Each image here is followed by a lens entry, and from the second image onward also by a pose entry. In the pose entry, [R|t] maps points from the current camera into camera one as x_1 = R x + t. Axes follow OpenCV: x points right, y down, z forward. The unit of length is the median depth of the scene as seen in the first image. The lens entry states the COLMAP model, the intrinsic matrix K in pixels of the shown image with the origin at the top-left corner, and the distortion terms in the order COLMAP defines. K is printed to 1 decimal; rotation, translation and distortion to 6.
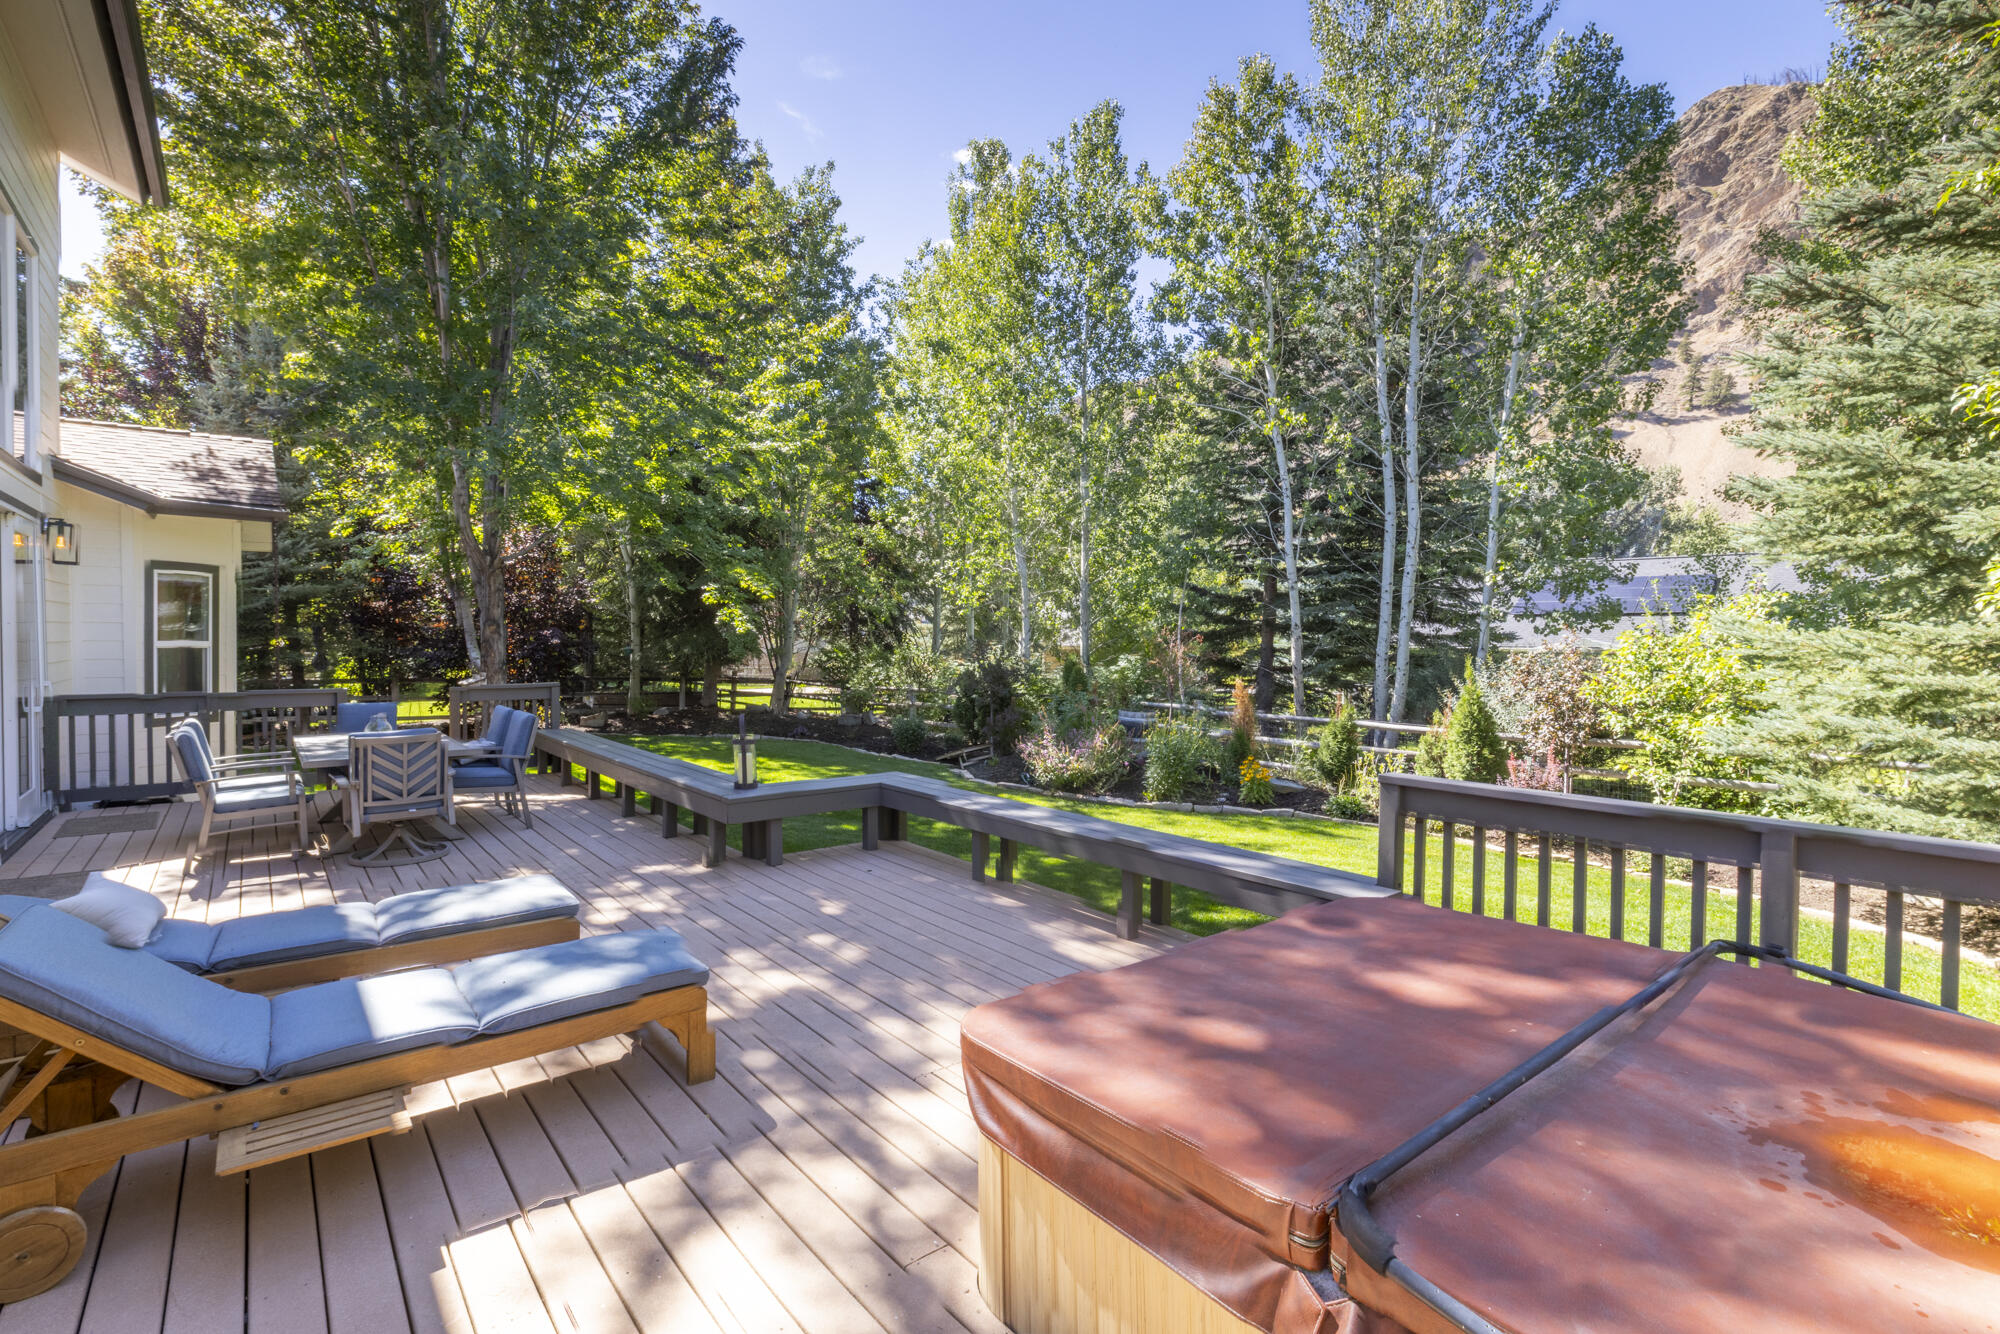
lens RADIAL K [[912.9, 0, 1003.3], [0, 912.9, 647.5], [0, 0, 1]] dist [0.003044, 0.000406]
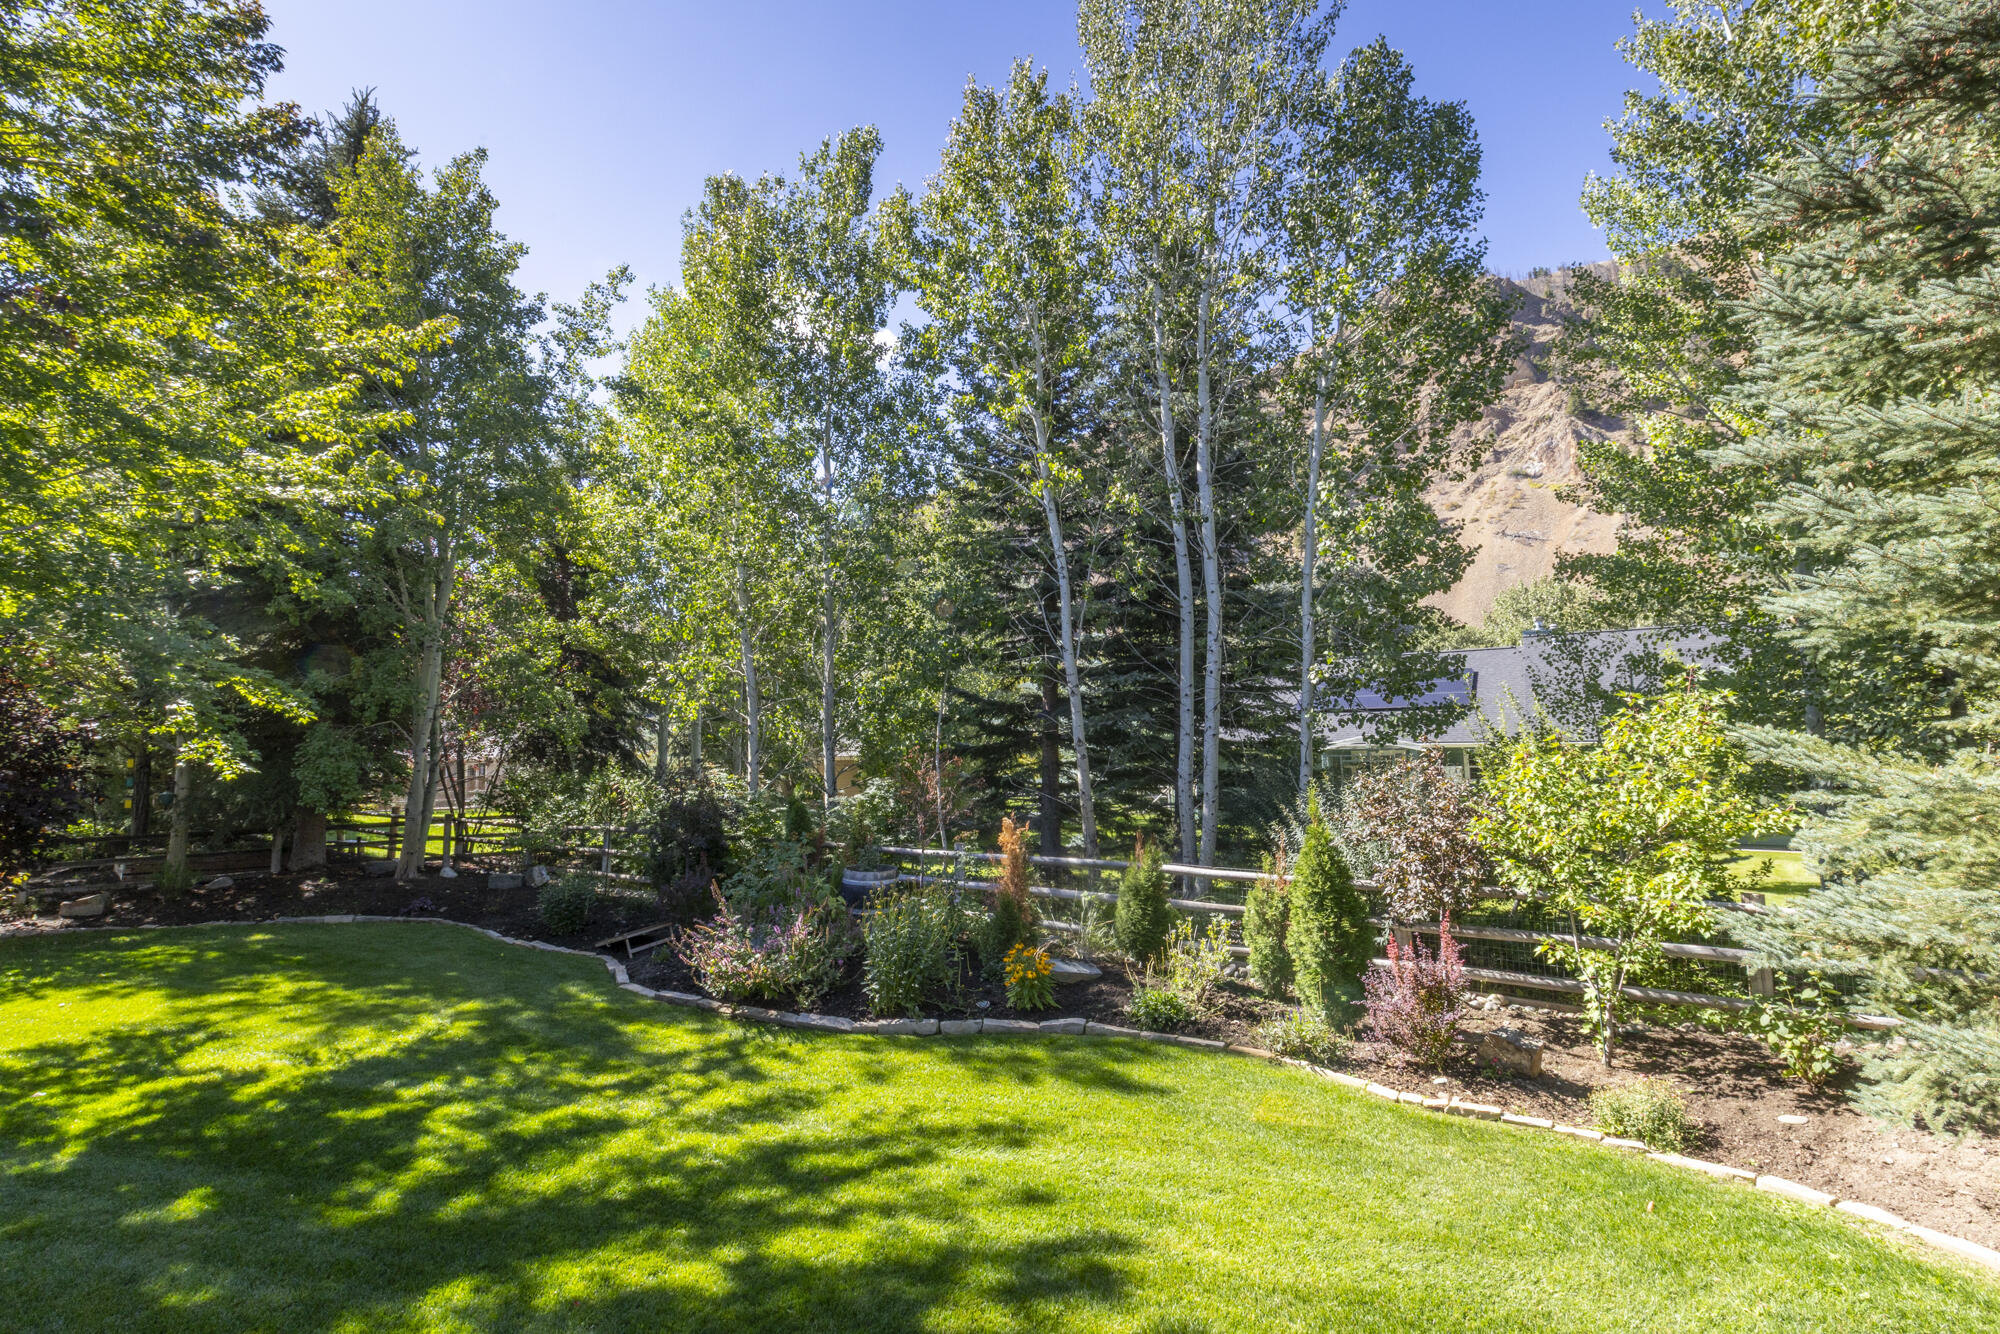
lens RADIAL K [[912.9, 0, 1003.3], [0, 912.9, 647.5], [0, 0, 1]] dist [0.003044, 0.000406]
pose [[0.975349, -0.002006, 0.220661, 0.072422], [0.027830, 0.993093, -0.113983, -0.012901], [-0.218908, 0.117314, 0.968668, 0.213922]]
